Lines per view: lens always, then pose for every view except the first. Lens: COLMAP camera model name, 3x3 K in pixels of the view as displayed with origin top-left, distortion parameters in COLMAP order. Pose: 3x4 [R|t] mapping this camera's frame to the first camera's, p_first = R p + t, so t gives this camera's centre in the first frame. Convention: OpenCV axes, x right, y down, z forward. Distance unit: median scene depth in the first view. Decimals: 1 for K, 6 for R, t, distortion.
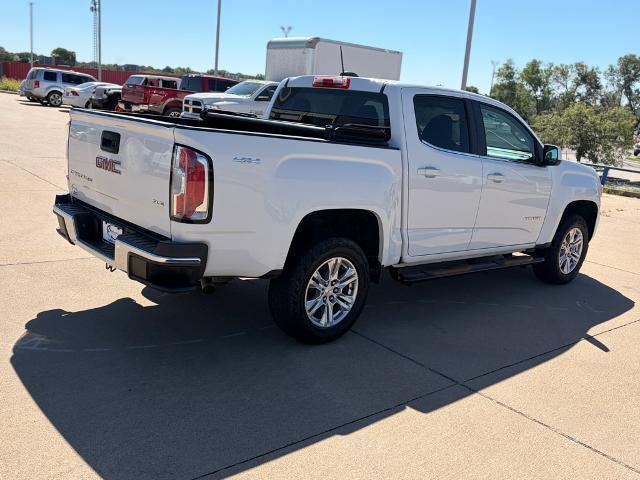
lens RADIAL K [[642.5, 0, 320.0], [0, 642.5, 240.0], [0, 0, 1]] dist [0.014012, 0.009434]
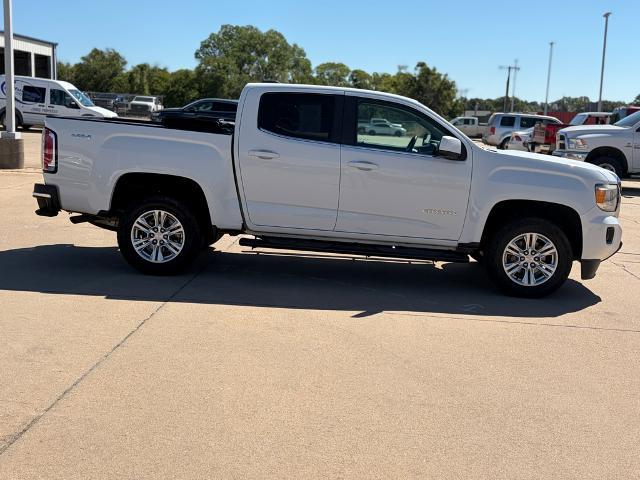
lens RADIAL K [[870.5, 0, 320.0], [0, 870.5, 240.0], [0, 0, 1]] dist [0.091831, -0.110745]
pose [[0.707387, 0.045468, -0.705363, 0.386364], [-0.133810, 0.988498, -0.070475, 0.042550], [0.694045, 0.144238, 0.705334, -0.016364]]
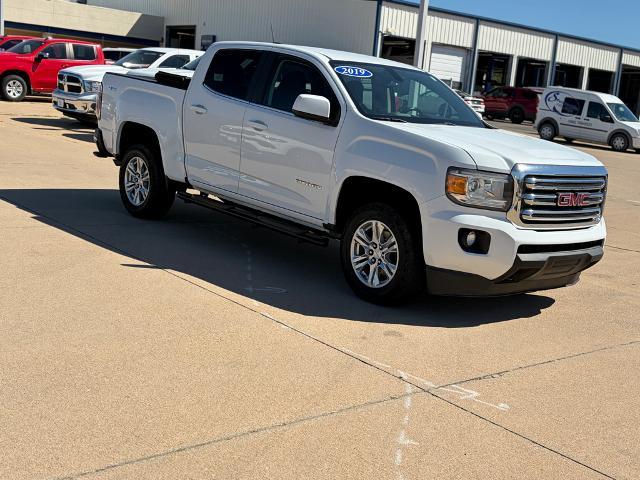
lens RADIAL K [[870.5, 0, 320.0], [0, 870.5, 240.0], [0, 0, 1]] dist [0.091831, -0.110745]
pose [[-0.034420, 0.077165, -0.996424, 0.499751], [-0.311903, 0.946388, 0.084065, -0.022446], [0.949490, 0.313681, -0.008507, 0.358715]]
